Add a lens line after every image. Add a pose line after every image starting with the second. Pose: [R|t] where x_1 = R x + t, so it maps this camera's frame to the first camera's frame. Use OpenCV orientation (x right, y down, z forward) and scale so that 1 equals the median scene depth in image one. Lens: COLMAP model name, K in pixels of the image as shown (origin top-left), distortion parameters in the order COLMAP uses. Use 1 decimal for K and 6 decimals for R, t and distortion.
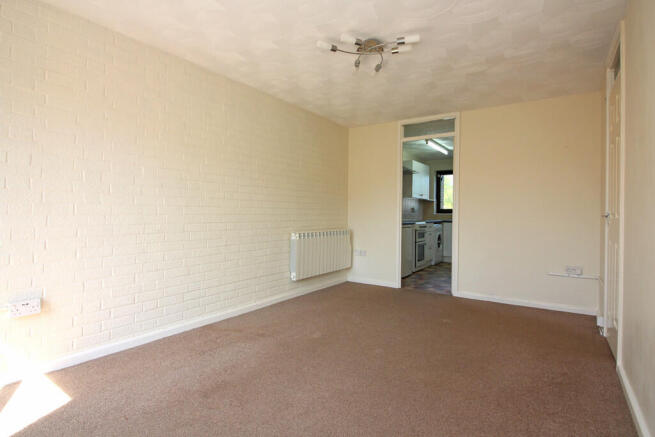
lens RADIAL K [[331.8, 0, 330.2], [0, 331.8, 214.7], [0, 0, 1]] dist [-0.003619, -0.001142]
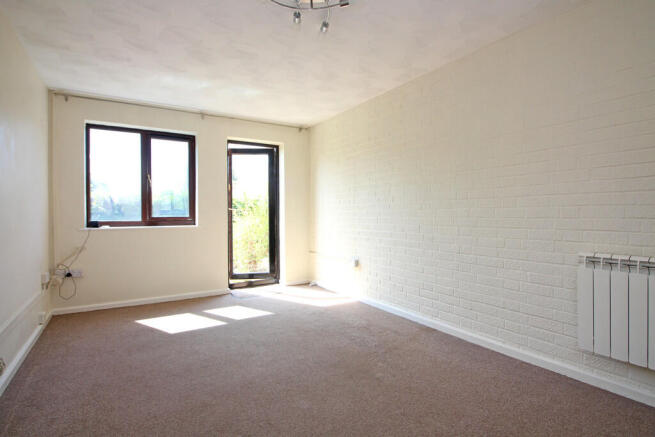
lens RADIAL K [[331.8, 0, 330.2], [0, 331.8, 214.7], [0, 0, 1]] dist [-0.003619, -0.001142]
pose [[-0.395728, -0.002890, -0.918363, 0.562517], [-0.002558, 0.999995, -0.002044, -0.002592], [0.918364, 0.001540, -0.395734, 0.952870]]
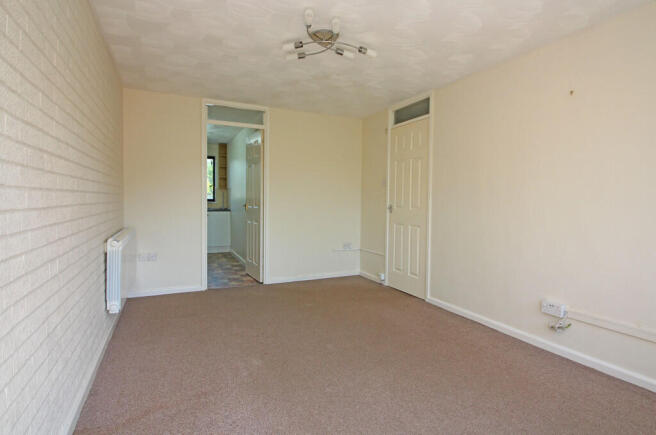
lens RADIAL K [[342.7, 0, 327.3], [0, 342.7, 211.3], [0, 0, 1]] dist [0.001390, 0.000106]
pose [[0.507842, -0.034330, 0.860766, -0.532651], [0.000058, 0.999207, 0.039817, -0.032182], [-0.861450, -0.020171, 0.507441, 0.343110]]
